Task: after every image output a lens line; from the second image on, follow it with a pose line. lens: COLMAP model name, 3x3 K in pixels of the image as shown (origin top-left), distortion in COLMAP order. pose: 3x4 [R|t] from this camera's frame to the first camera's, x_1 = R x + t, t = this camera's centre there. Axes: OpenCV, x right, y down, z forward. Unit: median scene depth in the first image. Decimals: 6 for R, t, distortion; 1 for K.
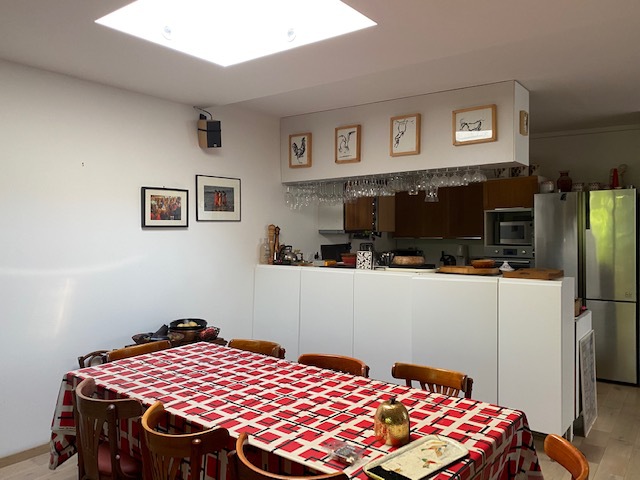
lens RADIAL K [[490.2, 0, 324.6], [0, 490.2, 240.5], [0, 0, 1]] dist [0.090473, -0.097427]
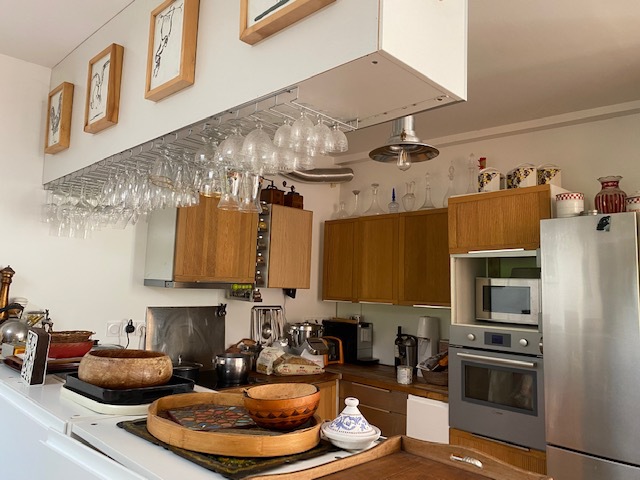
lens RADIAL K [[490.2, 0, 324.6], [0, 490.2, 240.5], [0, 0, 1]] dist [0.090473, -0.097427]
pose [[0.992748, 0.025593, -0.117459, 0.320978], [-0.039133, 0.992657, -0.114457, -0.013412], [0.113668, 0.118224, 0.986460, 0.601609]]
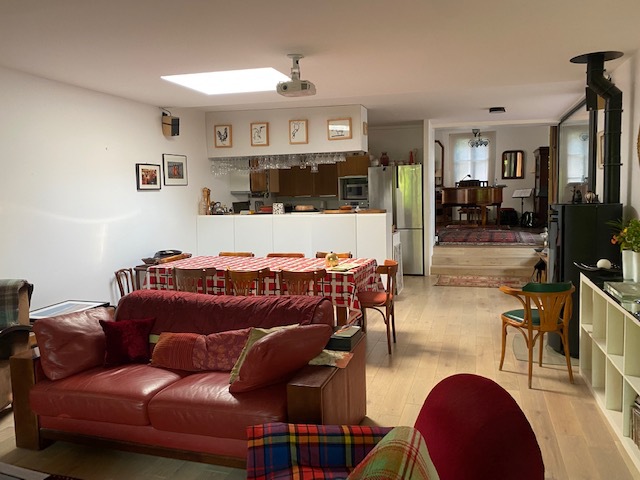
lens RADIAL K [[490.2, 0, 324.6], [0, 490.2, 240.5], [0, 0, 1]] dist [0.090473, -0.097427]
pose [[0.943668, -0.048255, 0.327355, -0.288191], [0.025021, 0.996883, 0.074822, 0.025382], [-0.329945, -0.062416, 0.941934, -0.552933]]
